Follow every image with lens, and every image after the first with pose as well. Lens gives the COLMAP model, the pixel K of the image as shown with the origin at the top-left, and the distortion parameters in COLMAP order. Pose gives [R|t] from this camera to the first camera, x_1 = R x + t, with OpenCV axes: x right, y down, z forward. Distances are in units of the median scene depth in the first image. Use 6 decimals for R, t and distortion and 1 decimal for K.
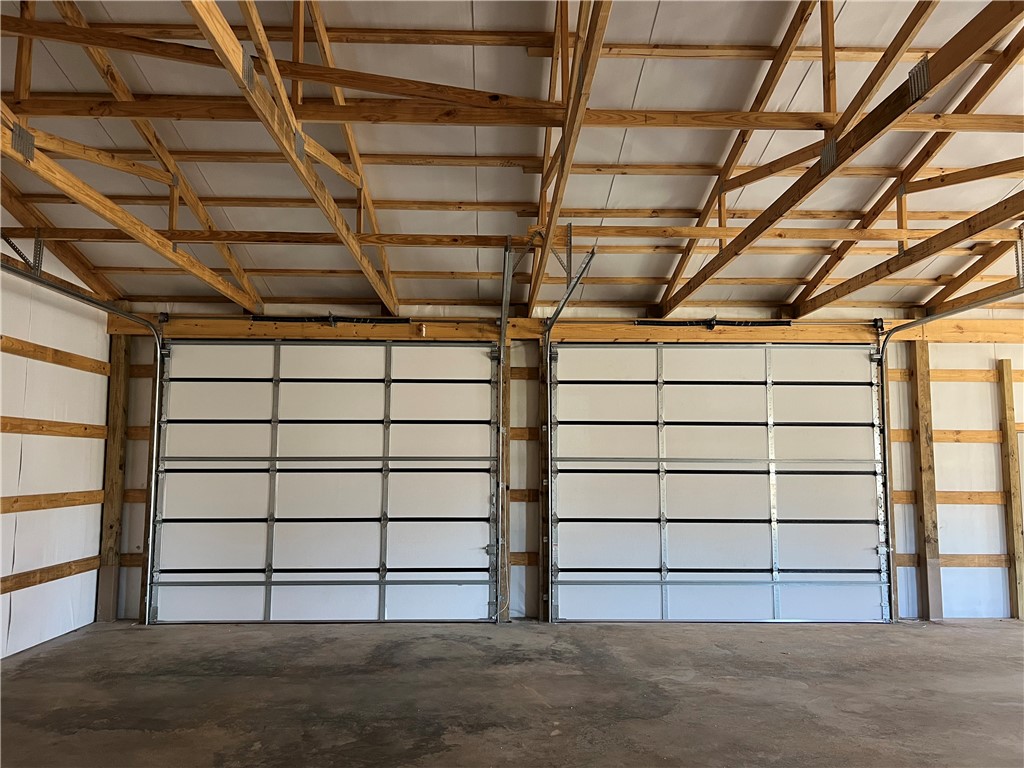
lens RADIAL K [[761.8, 0, 512.0], [0, 761.8, 384.0], [0, 0, 1]] dist [0.003984, 0.000179]
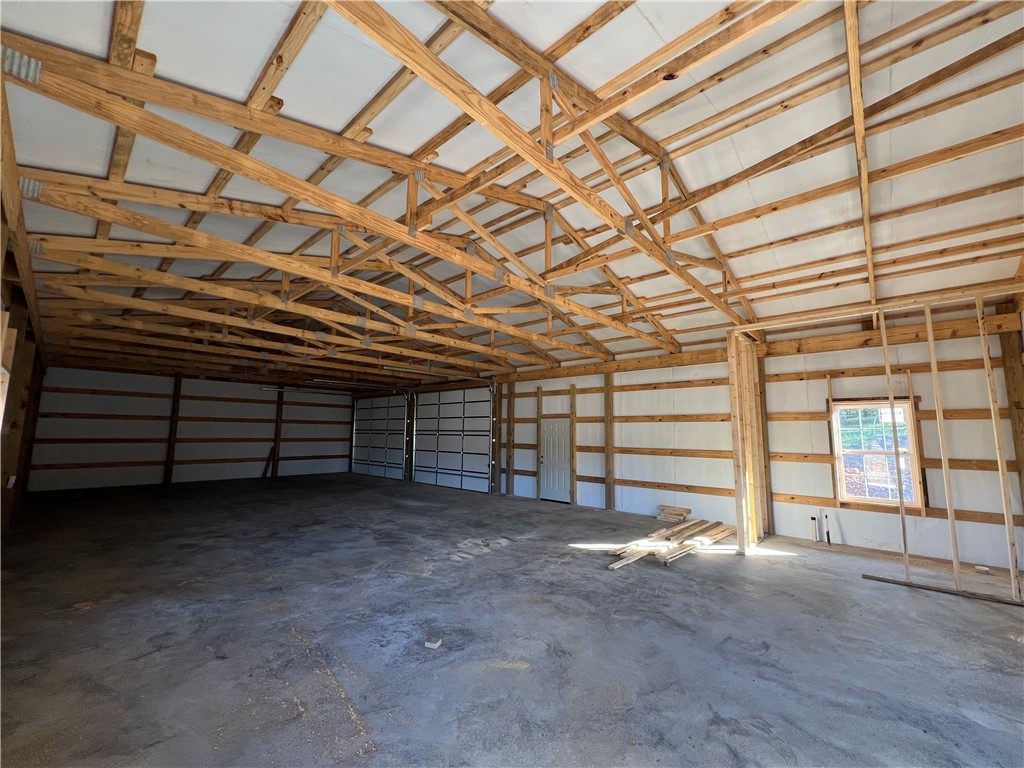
lens RADIAL K [[409.1, 0, 510.3], [0, 409.1, 381.4], [0, 0, 1]] dist [-0.000401, 0.000313]
pose [[0.723780, -0.080007, -0.685377, 1.003358], [0.062400, 0.996775, -0.050461, 0.005201], [0.687204, -0.006245, 0.726438, 0.037730]]
